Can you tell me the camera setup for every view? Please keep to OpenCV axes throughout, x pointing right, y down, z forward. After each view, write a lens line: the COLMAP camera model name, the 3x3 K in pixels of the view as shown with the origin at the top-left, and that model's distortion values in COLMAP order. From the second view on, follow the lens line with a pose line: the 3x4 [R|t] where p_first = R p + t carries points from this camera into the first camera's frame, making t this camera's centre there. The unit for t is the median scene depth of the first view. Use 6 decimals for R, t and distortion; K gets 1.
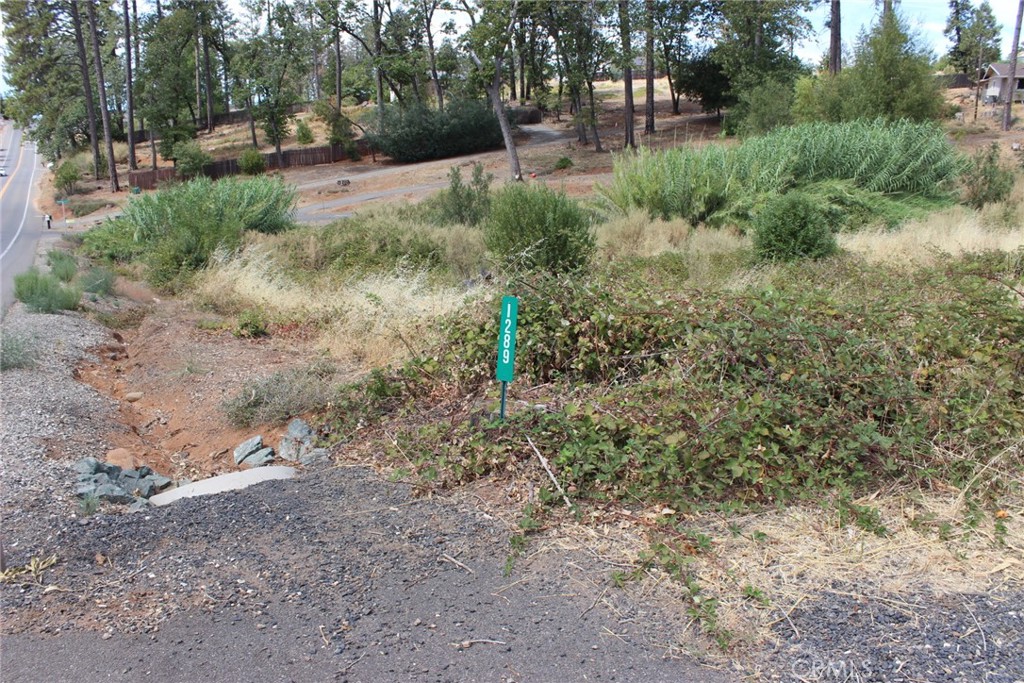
lens RADIAL K [[853.3, 0, 517.1], [0, 853.3, 342.2], [0, 0, 1]] dist [-0.166172, 0.142370]
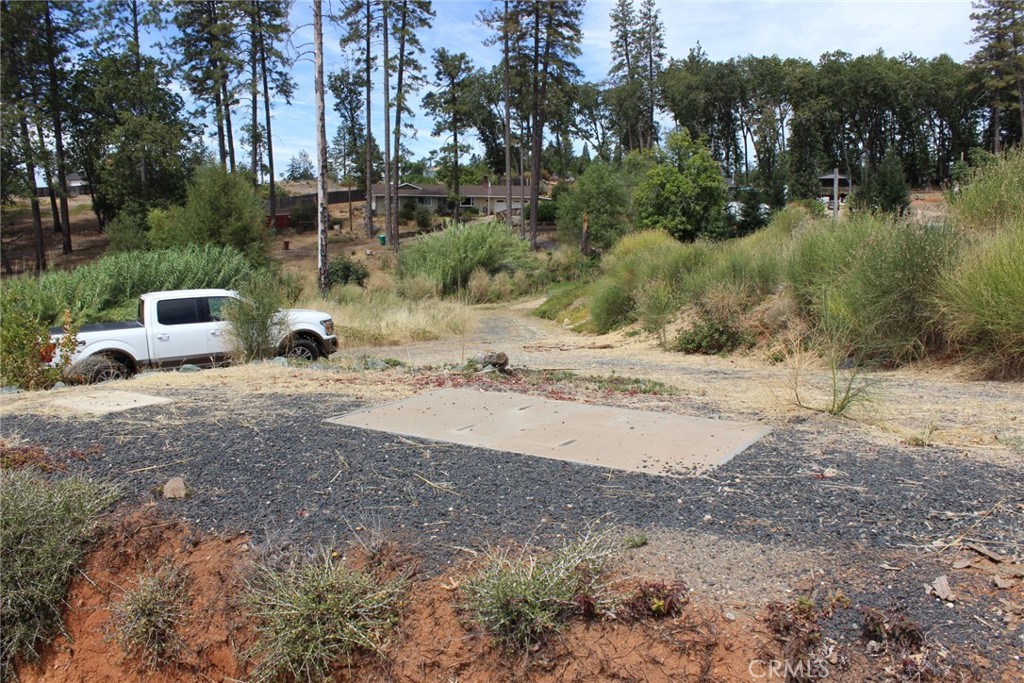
lens RADIAL K [[853.3, 0, 510.0], [0, 853.3, 337.9], [0, 0, 1]] dist [-0.166172, 0.142370]
pose [[0.848844, -0.073053, 0.523572, 0.096452], [0.135938, 0.987265, -0.082640, 0.028410], [-0.510867, 0.141322, 0.847964, -0.201459]]
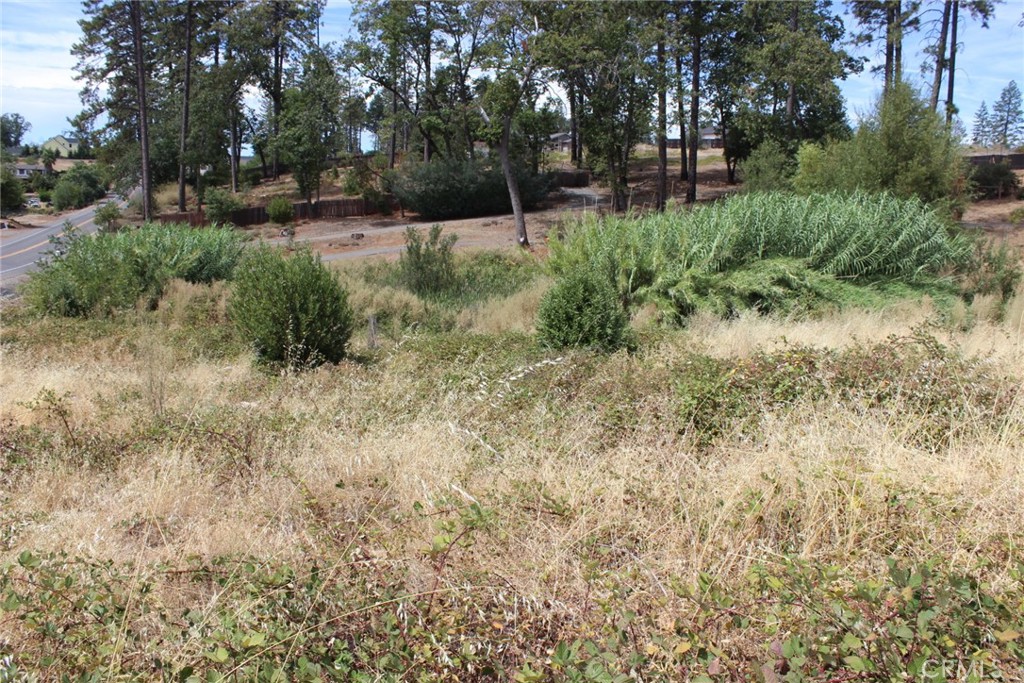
lens RADIAL K [[853.3, 0, 511.5], [0, 853.3, 339.1], [0, 0, 1]] dist [-0.166172, 0.142370]
pose [[0.988283, 0.068517, -0.136393, 0.120001], [-0.078593, 0.994452, -0.069915, -0.015321], [0.130846, 0.079816, 0.988185, 0.058072]]
